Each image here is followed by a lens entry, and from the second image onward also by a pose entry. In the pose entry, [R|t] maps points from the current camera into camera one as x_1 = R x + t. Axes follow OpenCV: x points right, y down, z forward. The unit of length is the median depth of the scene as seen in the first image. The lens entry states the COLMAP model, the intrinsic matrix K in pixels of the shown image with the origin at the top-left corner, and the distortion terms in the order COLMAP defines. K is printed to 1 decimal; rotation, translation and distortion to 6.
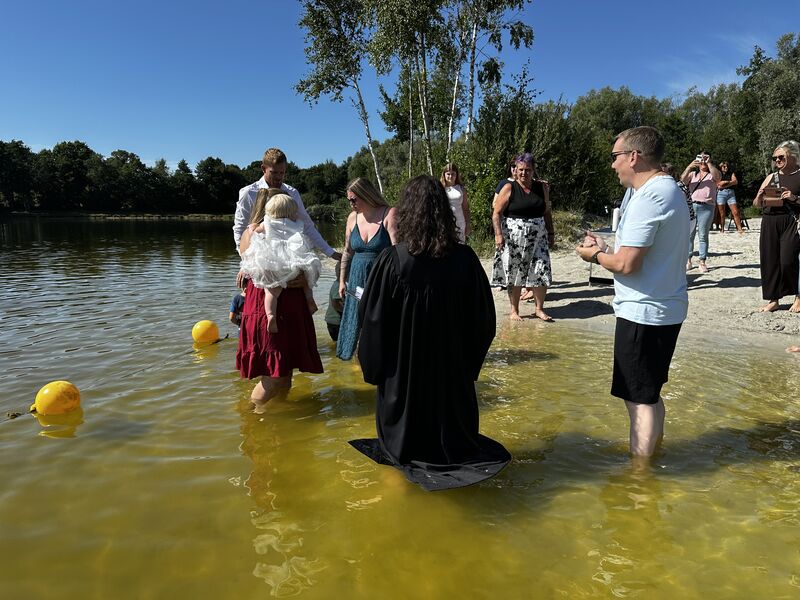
lens RADIAL K [[547.6, 0, 398.9], [0, 547.6, 303.8], [0, 0, 1]] dist [0.059842, -0.004315]
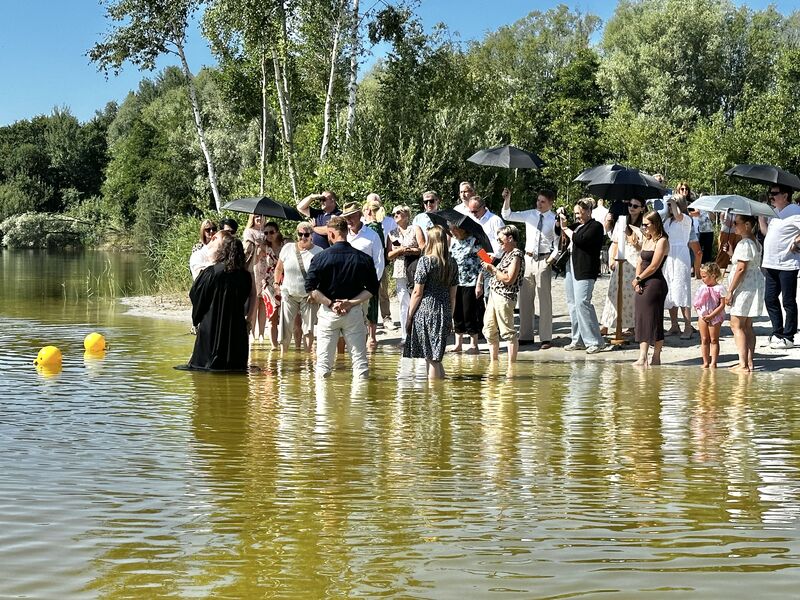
lens RADIAL K [[1442.7, 0, 400.6], [0, 1442.7, 299.4], [0, 0, 1]] dist [0.016461, 0.000000]
pose [[0.992438, 0.012763, 0.122084, -0.005421], [0.001939, 0.992826, -0.119556, 0.024363], [-0.122734, 0.118888, 0.985293, -0.161465]]
